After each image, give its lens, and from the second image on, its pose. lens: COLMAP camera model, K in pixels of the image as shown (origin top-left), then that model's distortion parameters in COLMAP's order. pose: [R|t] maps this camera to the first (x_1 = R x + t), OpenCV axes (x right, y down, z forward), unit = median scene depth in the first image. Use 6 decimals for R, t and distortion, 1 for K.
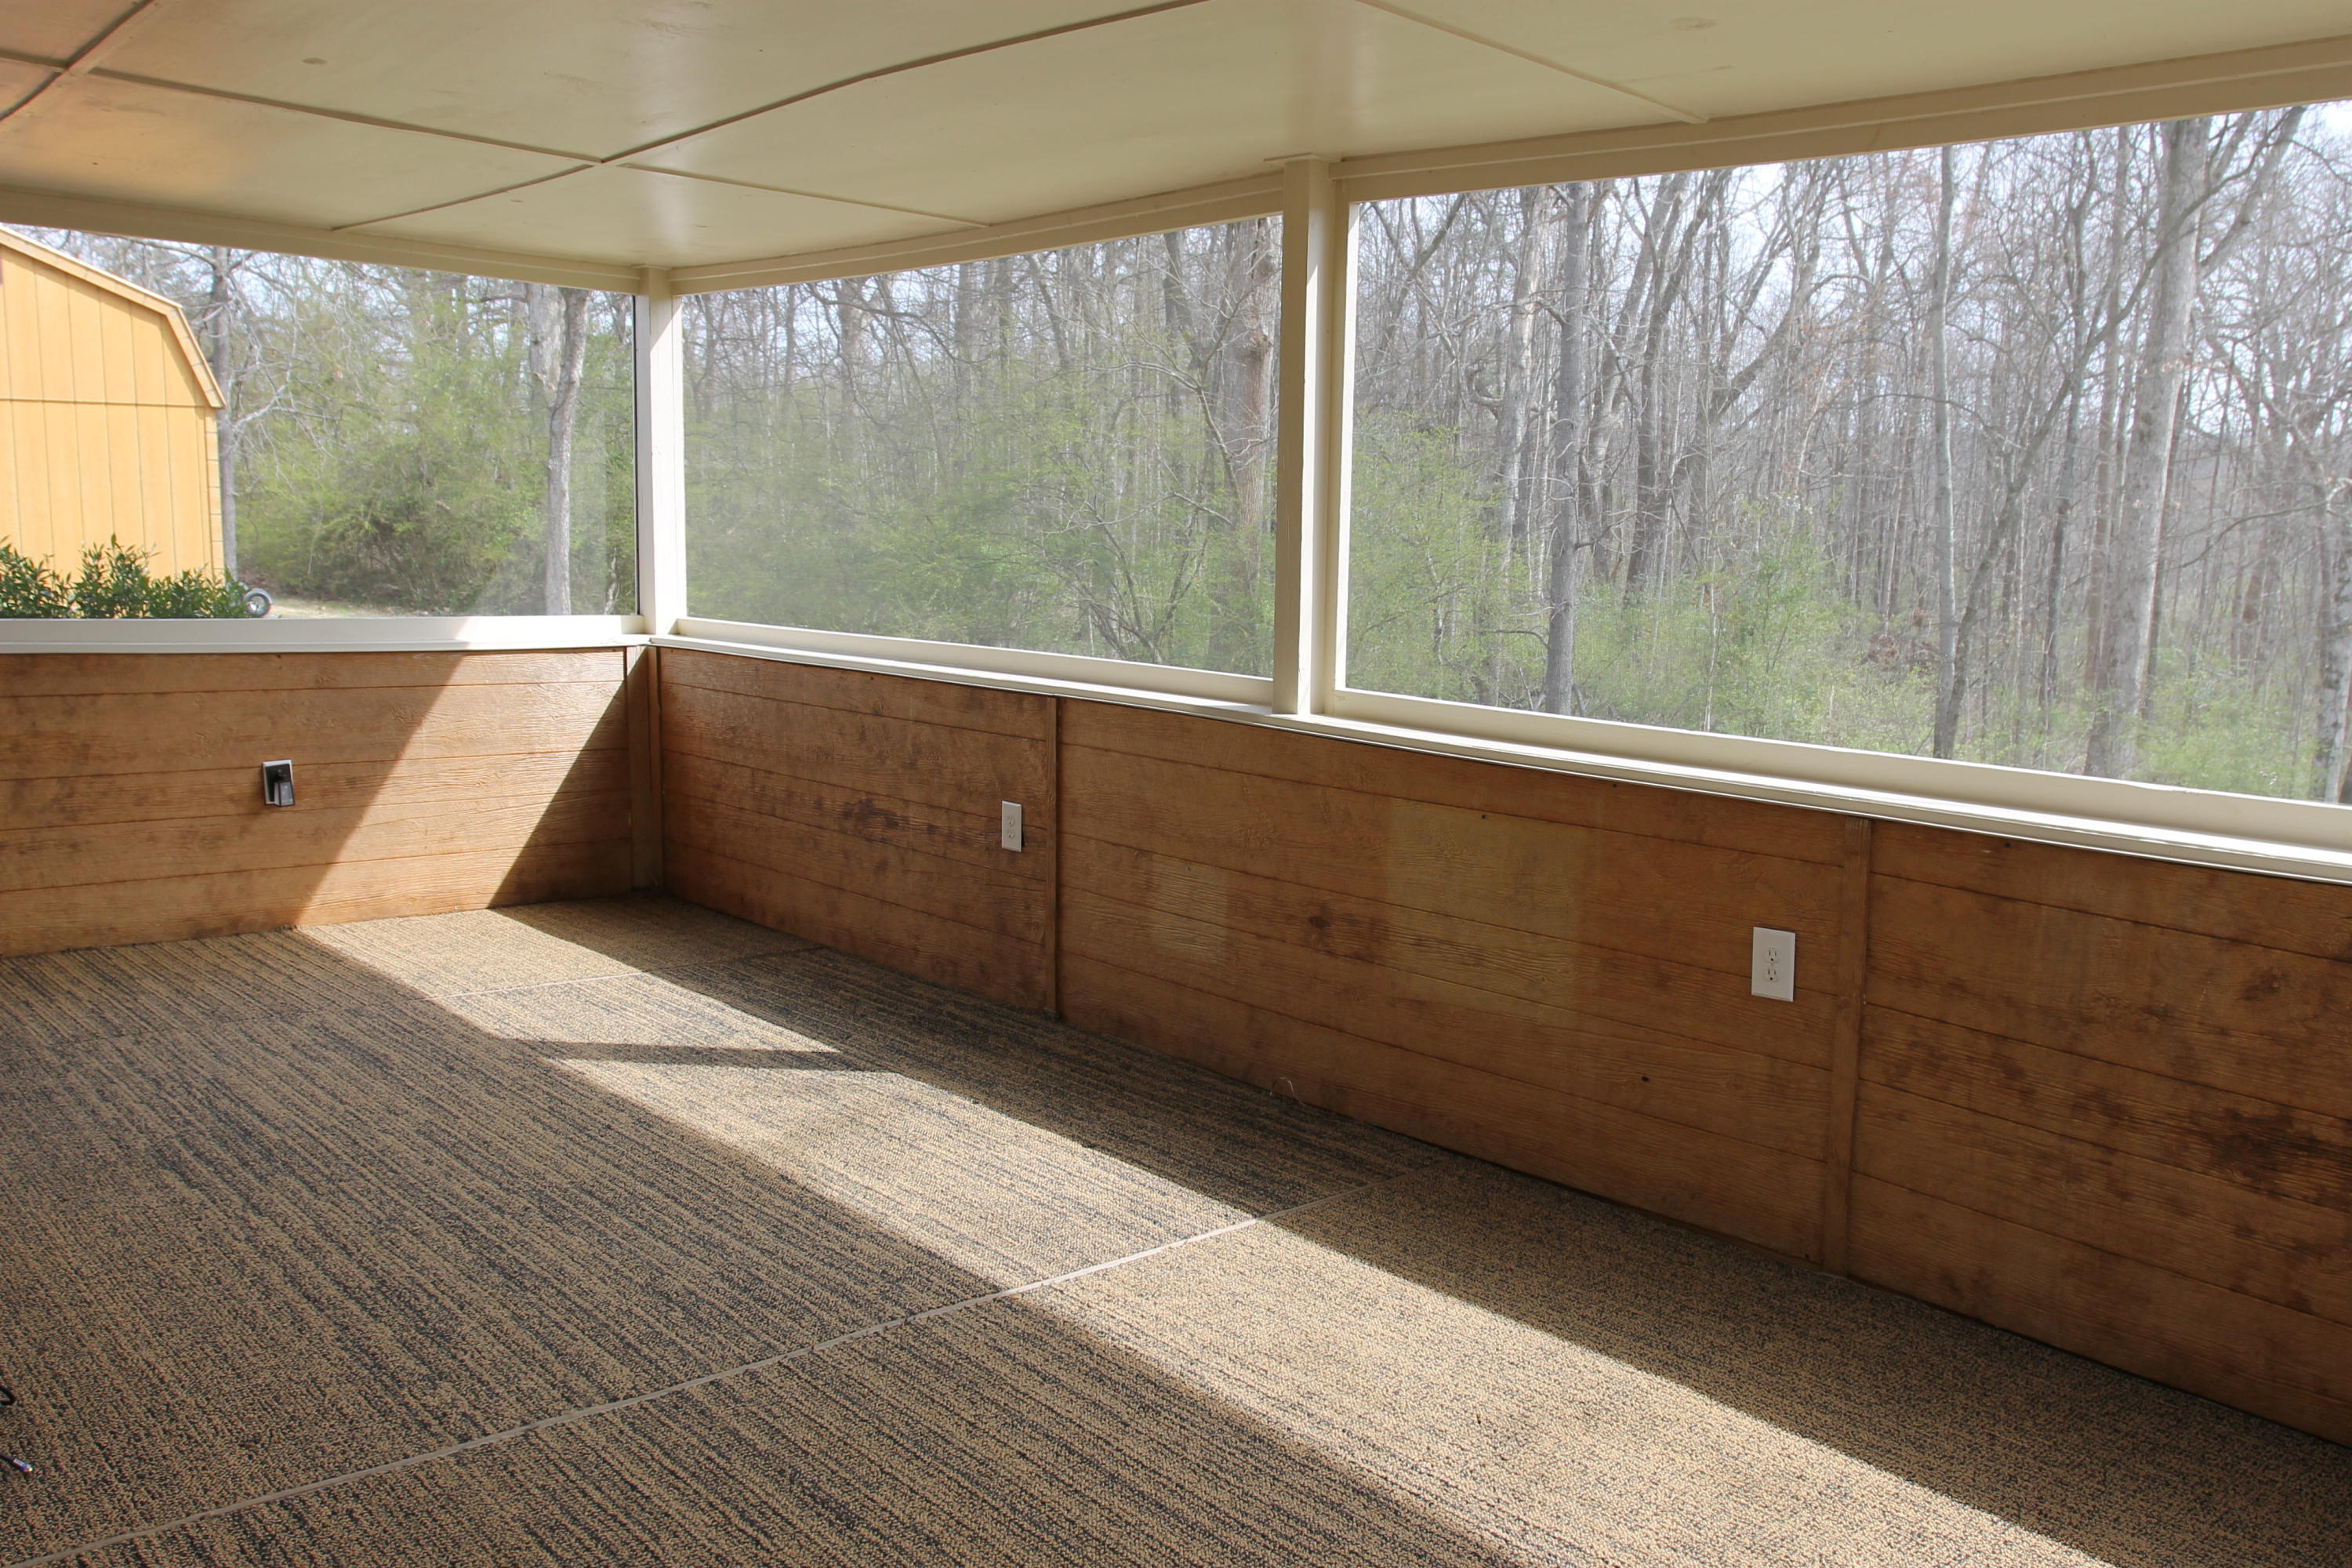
lens RADIAL K [[1876.8, 0, 1181.9], [0, 1876.8, 784.9], [0, 0, 1]] dist [-0.090831, 0.056974]
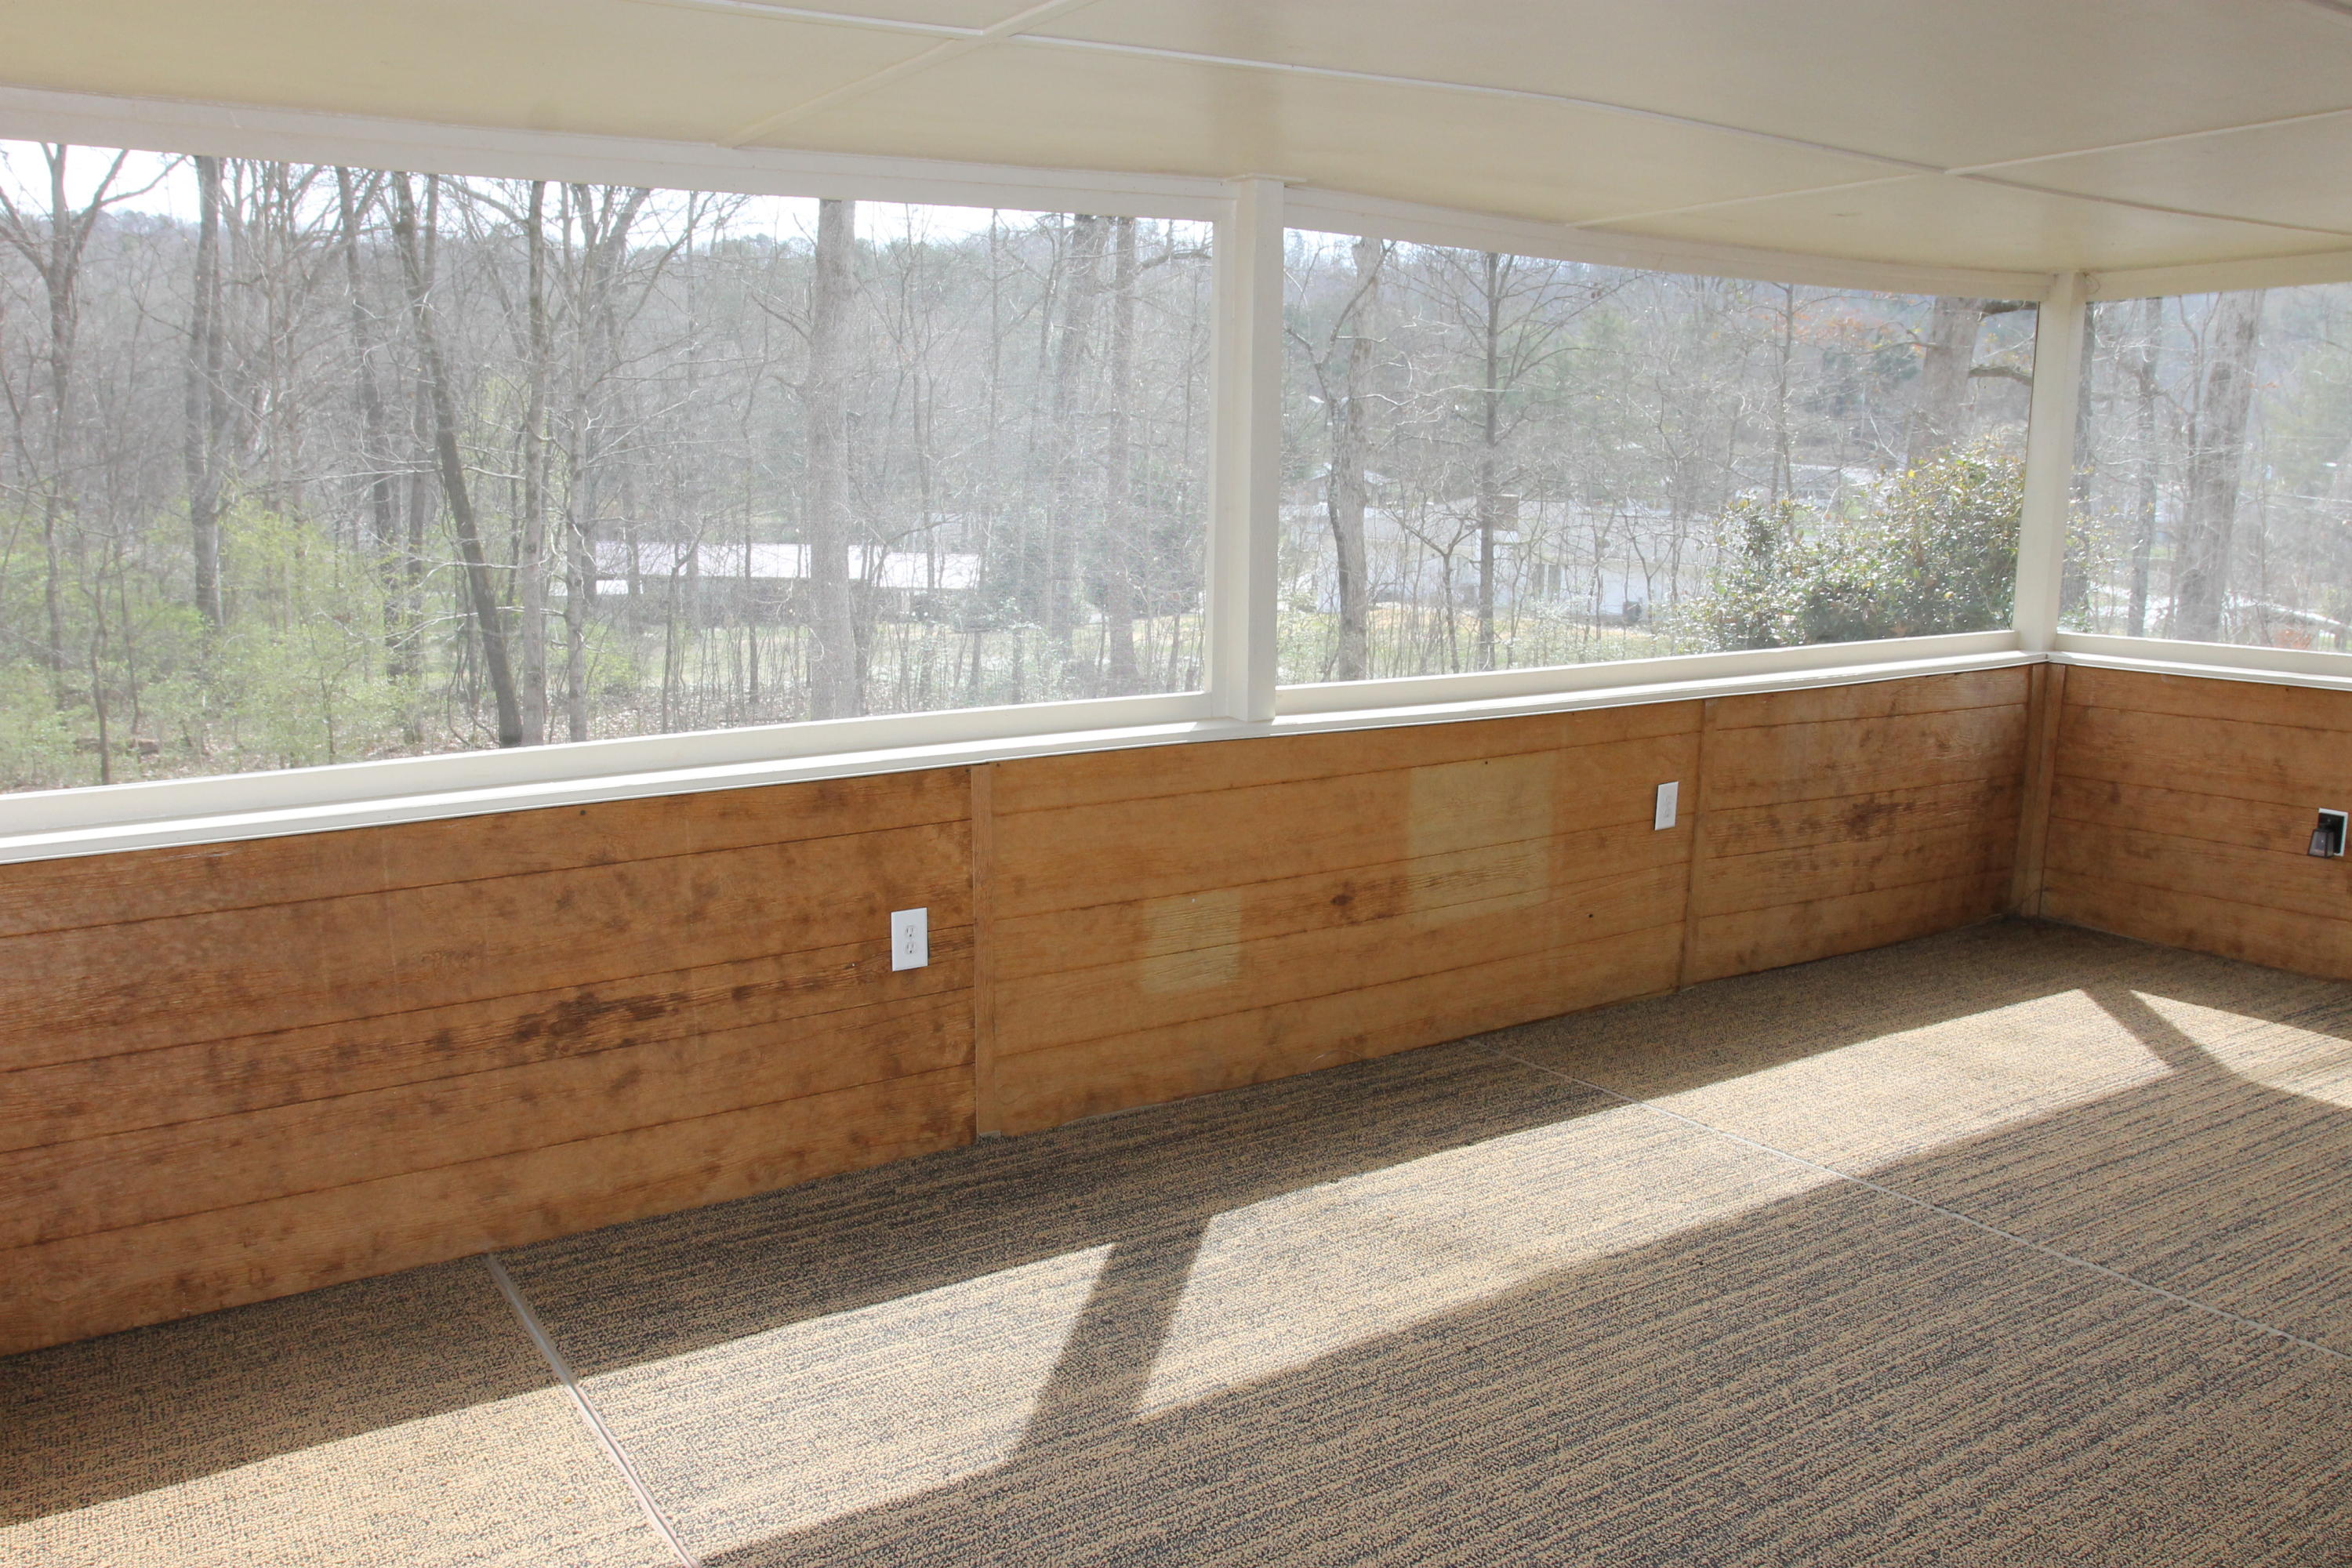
lens RADIAL K [[1876.8, 0, 1181.6], [0, 1876.8, 770.8], [0, 0, 1]] dist [-0.090831, 0.056974]
pose [[0.177563, -0.194004, 0.964797, -1.039702], [0.139284, 0.975461, 0.170515, -0.210715], [-0.974203, 0.104104, 0.200228, 0.917137]]
